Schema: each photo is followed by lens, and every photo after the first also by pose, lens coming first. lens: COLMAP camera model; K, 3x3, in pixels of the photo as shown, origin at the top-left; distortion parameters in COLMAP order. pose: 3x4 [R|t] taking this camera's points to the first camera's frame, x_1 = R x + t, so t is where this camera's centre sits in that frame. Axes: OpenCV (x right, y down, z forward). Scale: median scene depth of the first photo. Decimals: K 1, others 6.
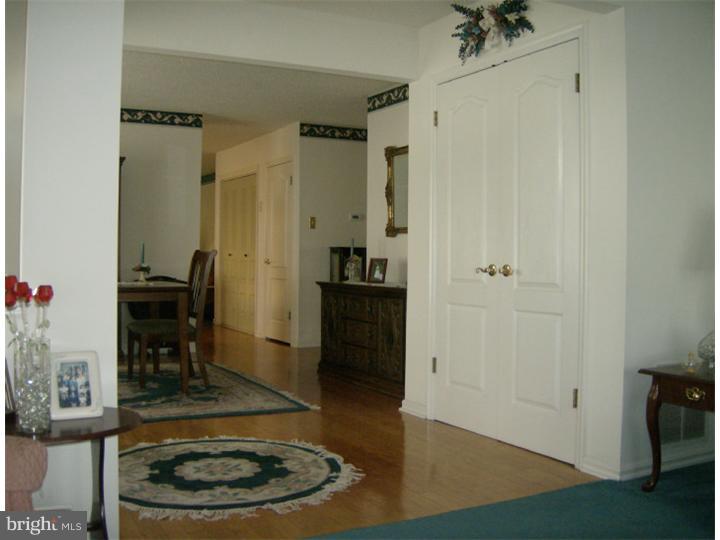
lens RADIAL K [[777.3, 0, 359.7], [0, 777.3, 267.4], [0, 0, 1]] dist [-0.144840, 0.000000]
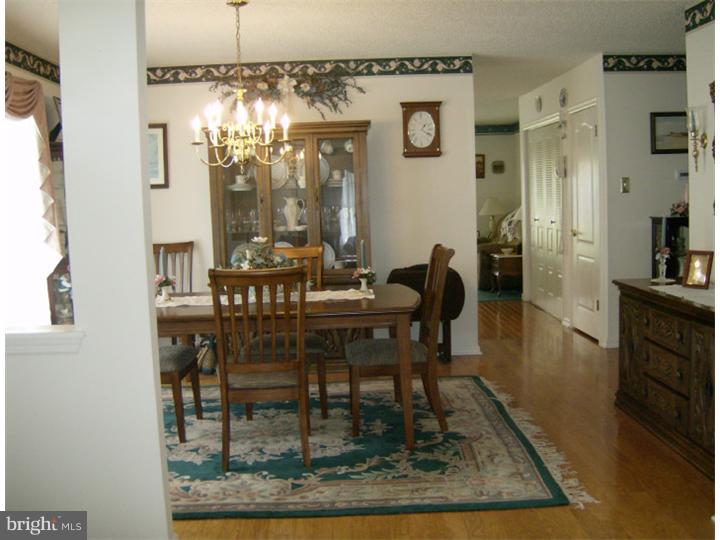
lens RADIAL K [[777.3, 0, 366.3], [0, 777.3, 272.7], [0, 0, 1]] dist [-0.144840, 0.000000]
pose [[0.900328, -0.000776, -0.435211, 0.039862], [0.039141, 0.996090, 0.079196, -0.045791], [0.433448, -0.088337, 0.896839, 0.236781]]
